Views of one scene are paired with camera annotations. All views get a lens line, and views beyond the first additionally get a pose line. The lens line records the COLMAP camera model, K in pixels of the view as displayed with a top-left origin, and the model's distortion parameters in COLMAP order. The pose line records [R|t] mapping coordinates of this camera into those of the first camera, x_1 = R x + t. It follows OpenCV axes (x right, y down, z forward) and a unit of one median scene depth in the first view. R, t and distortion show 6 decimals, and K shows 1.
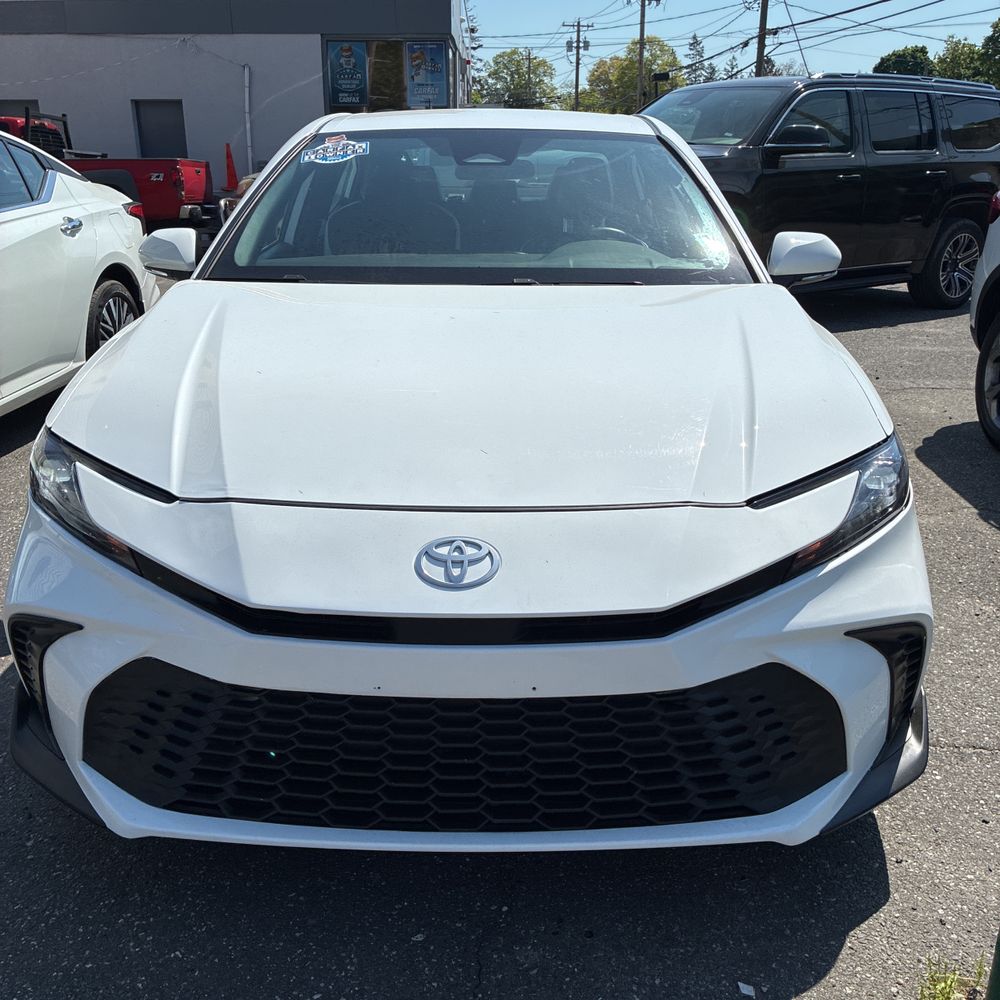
lens RADIAL K [[1005.2, 0, 502.7], [0, 1005.2, 513.3], [0, 0, 1]] dist [0.023621, -0.015794]
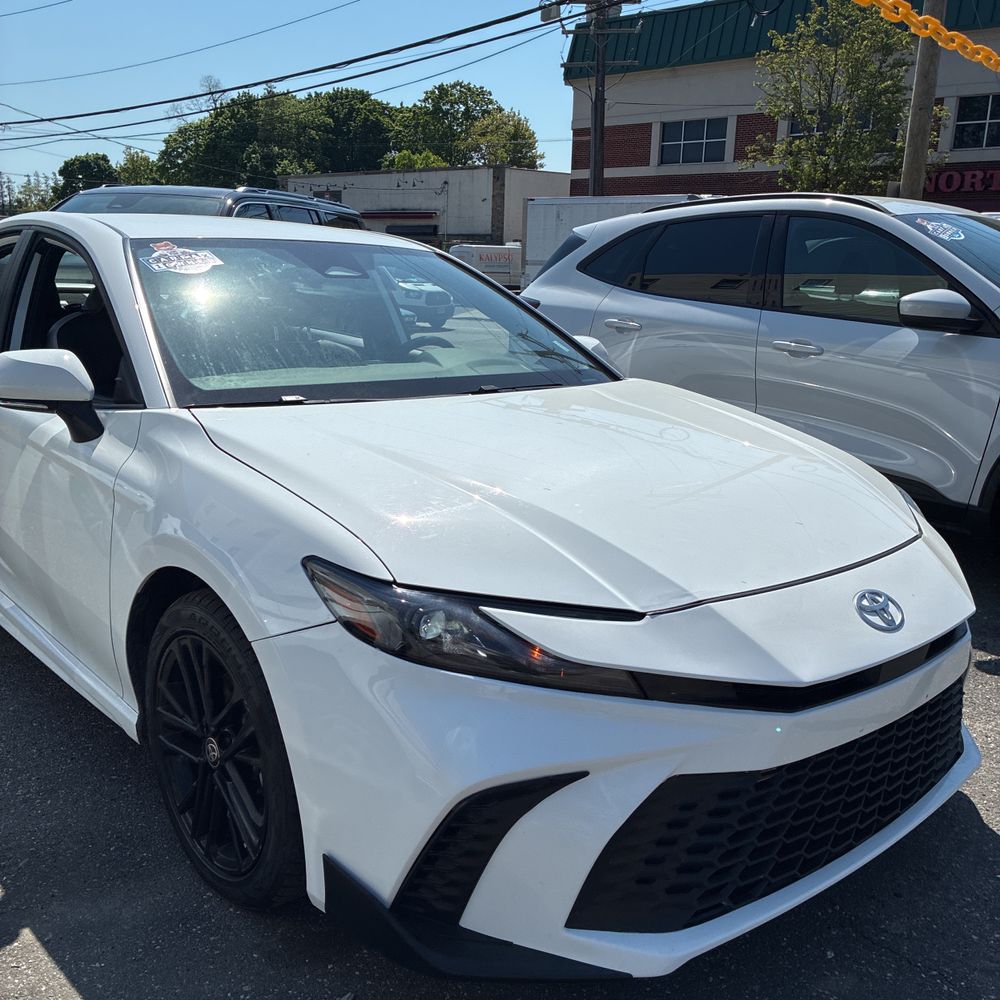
lens RADIAL K [[998.1, 0, 493.4], [0, 998.1, 520.1], [0, 0, 1]] dist [0.027511, -0.002720]
pose [[0.749606, -0.145853, 0.645614, -0.144183], [0.198920, 0.979969, -0.009572, -0.017159], [-0.631286, 0.135602, 0.763604, 0.043731]]
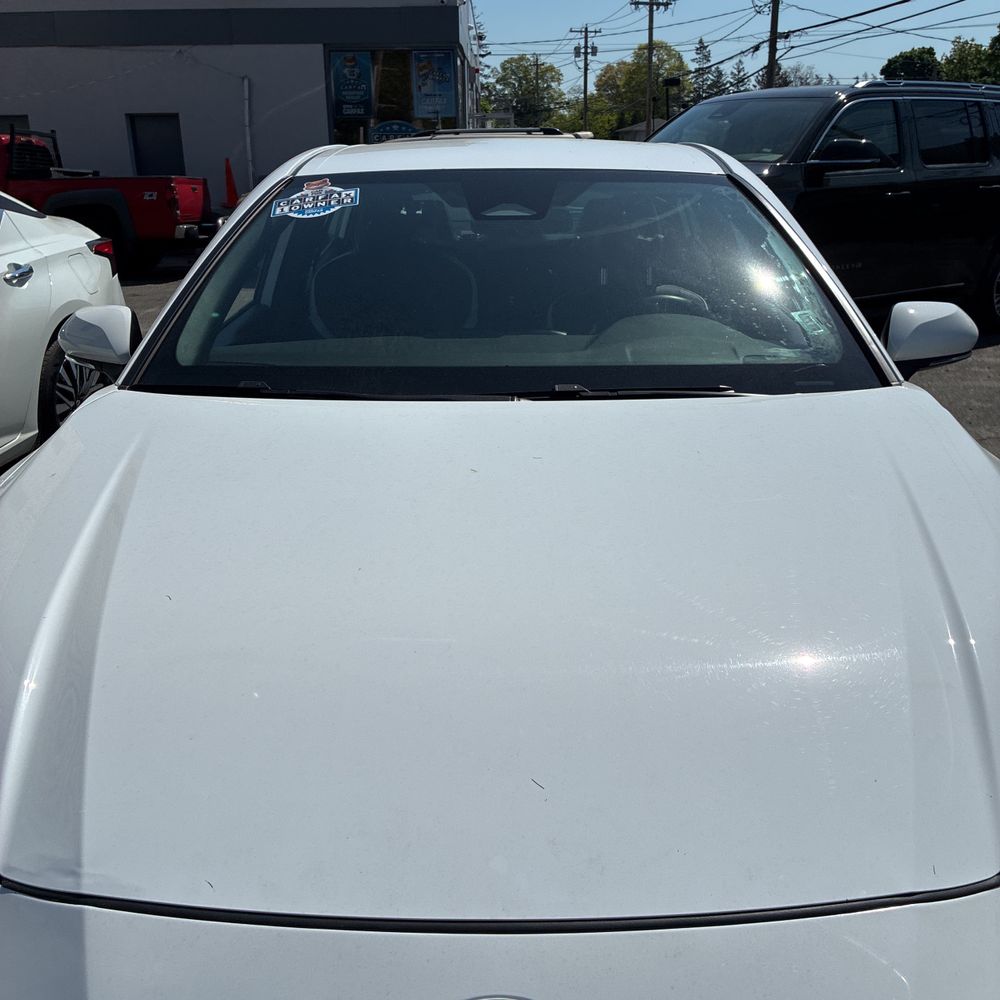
lens RADIAL K [[1011.2, 0, 523.8], [0, 1011.2, 501.3], [0, 0, 1]] dist [0.011479, 0.015959]
pose [[0.999873, -0.014238, 0.007208, -0.003841], [0.014356, 0.999759, -0.016624, -0.028900], [-0.006970, 0.016726, 0.999836, 0.057273]]
